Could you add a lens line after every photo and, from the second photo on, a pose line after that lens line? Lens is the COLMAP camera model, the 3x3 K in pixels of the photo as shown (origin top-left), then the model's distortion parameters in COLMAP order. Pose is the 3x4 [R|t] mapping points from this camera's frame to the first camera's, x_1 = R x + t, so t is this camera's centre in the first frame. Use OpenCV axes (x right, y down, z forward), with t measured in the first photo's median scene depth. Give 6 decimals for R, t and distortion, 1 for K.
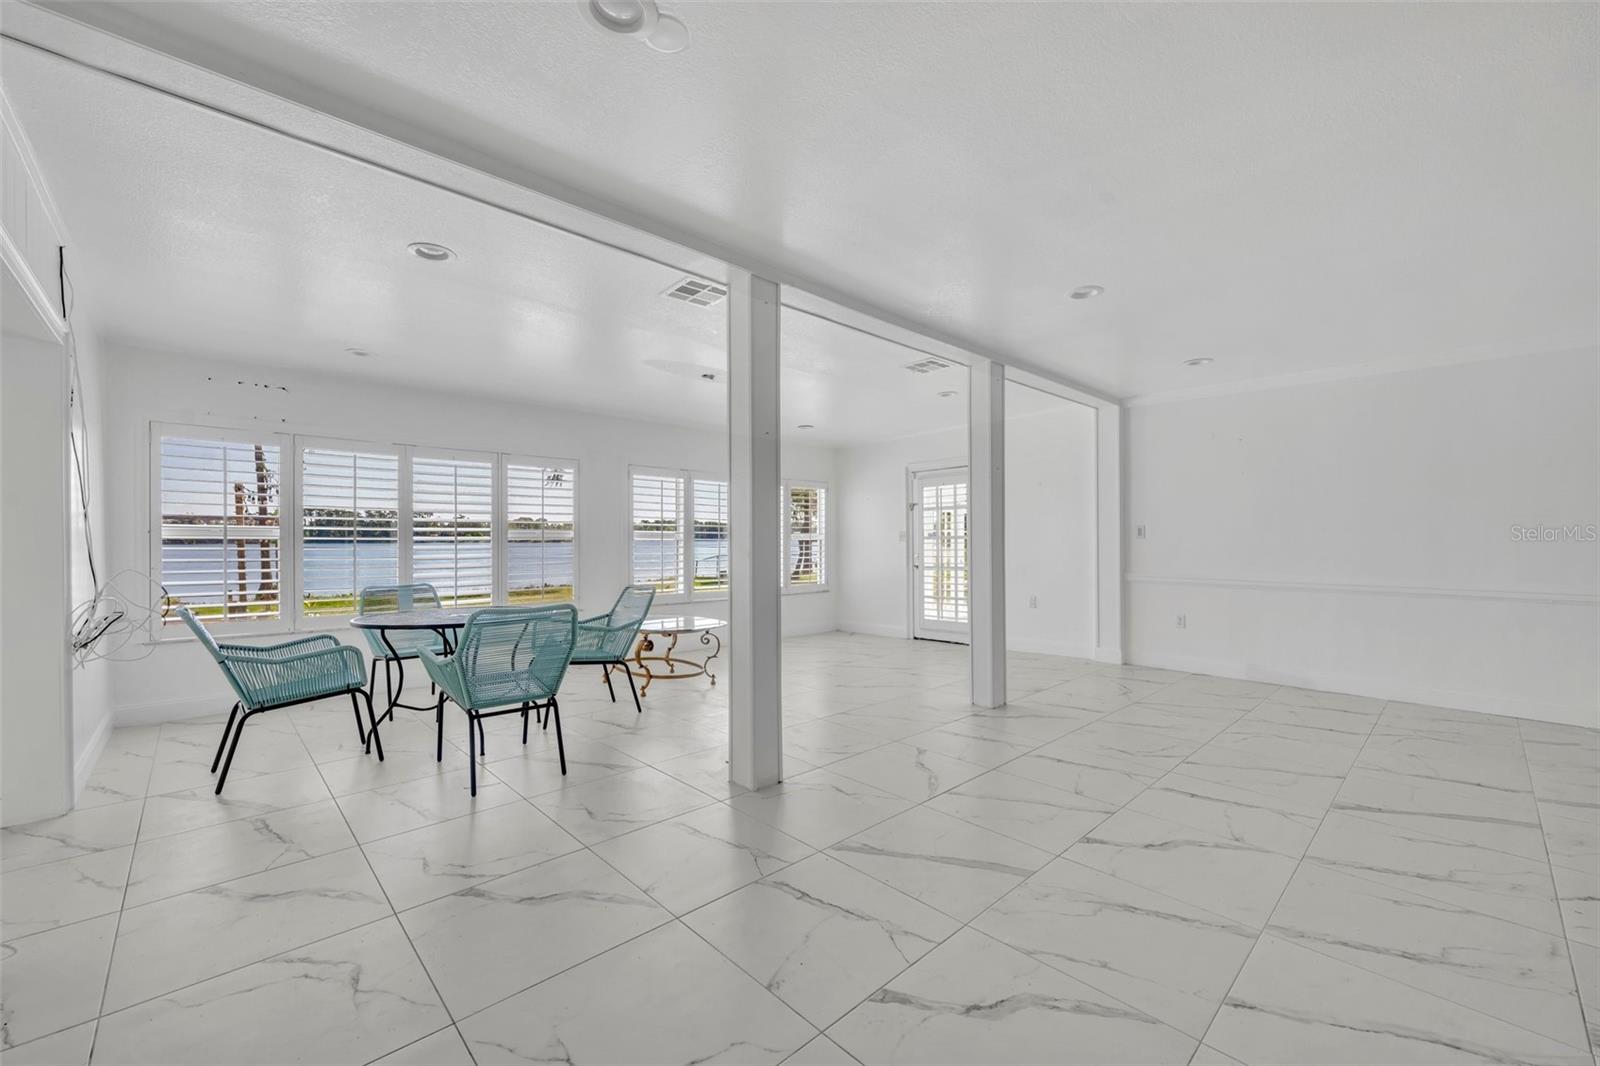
lens RADIAL K [[650.1, 0, 817.5], [0, 650.1, 548.5], [0, 0, 1]] dist [0.001799, -0.001241]
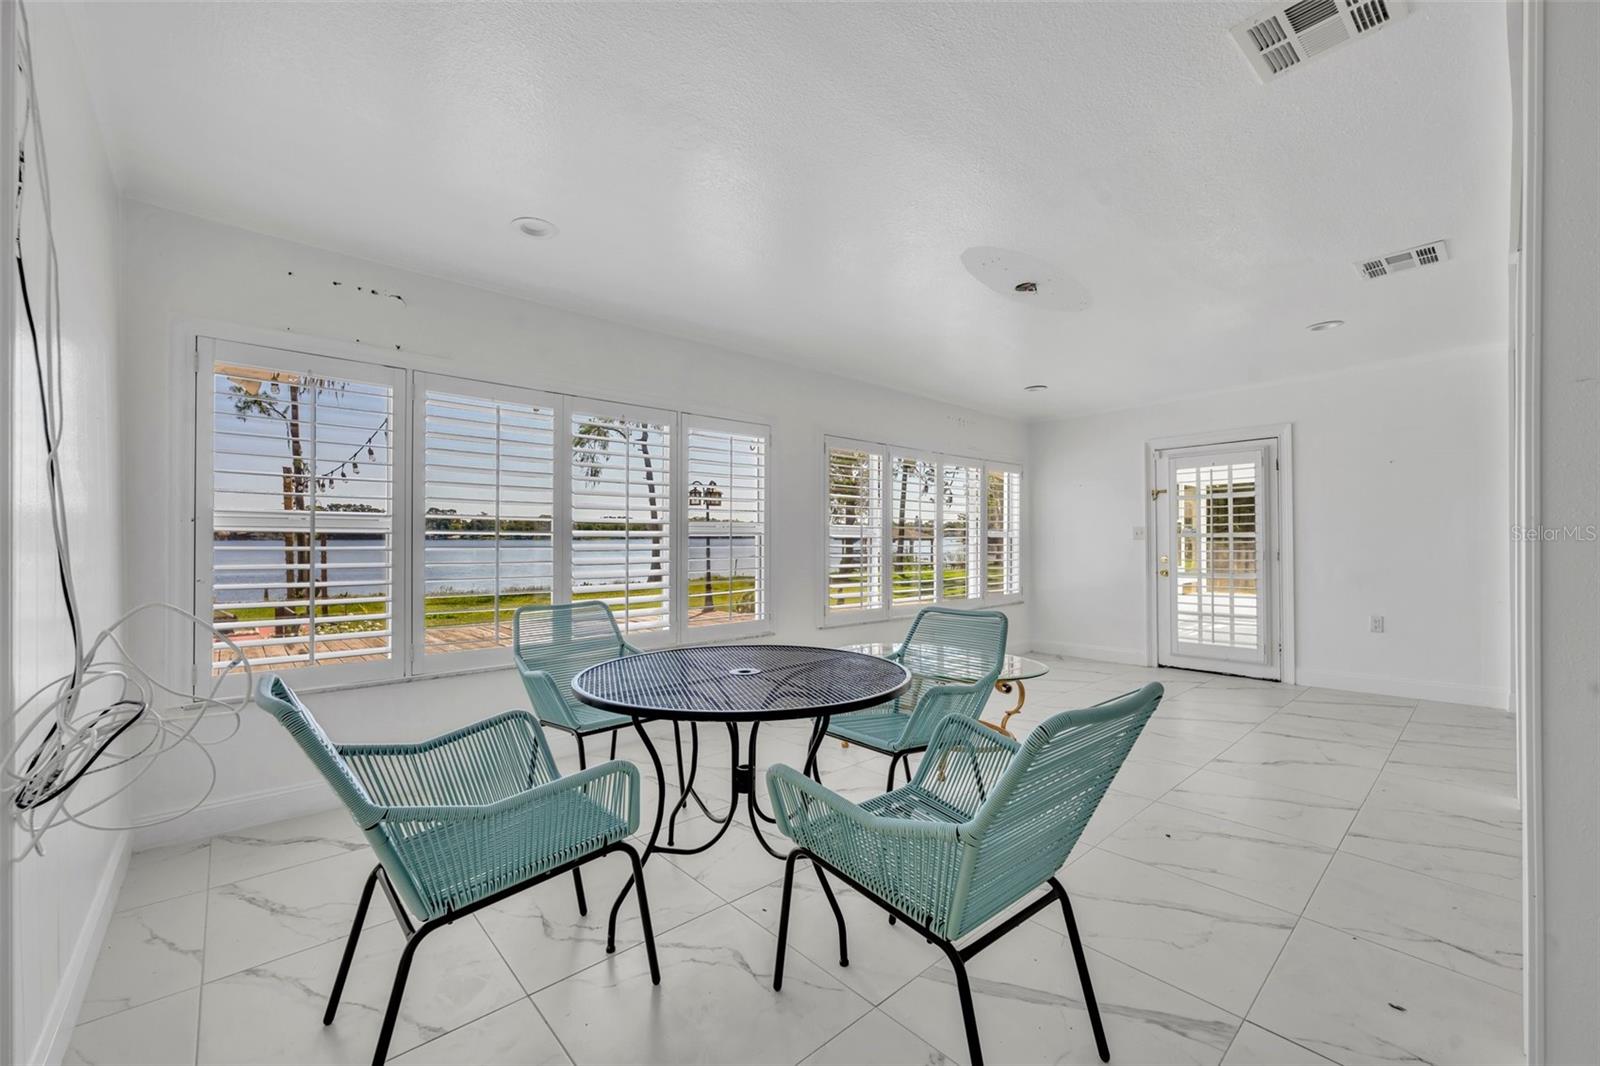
lens RADIAL K [[631.8, 0, 801.7], [0, 631.8, 542.6], [0, 0, 1]] dist [-0.004752, 0.000666]
pose [[0.999779, 0.003633, -0.020718, -0.407953], [-0.003744, 0.999979, -0.005299, -0.003368], [0.020698, 0.005375, 0.999771, 0.387326]]
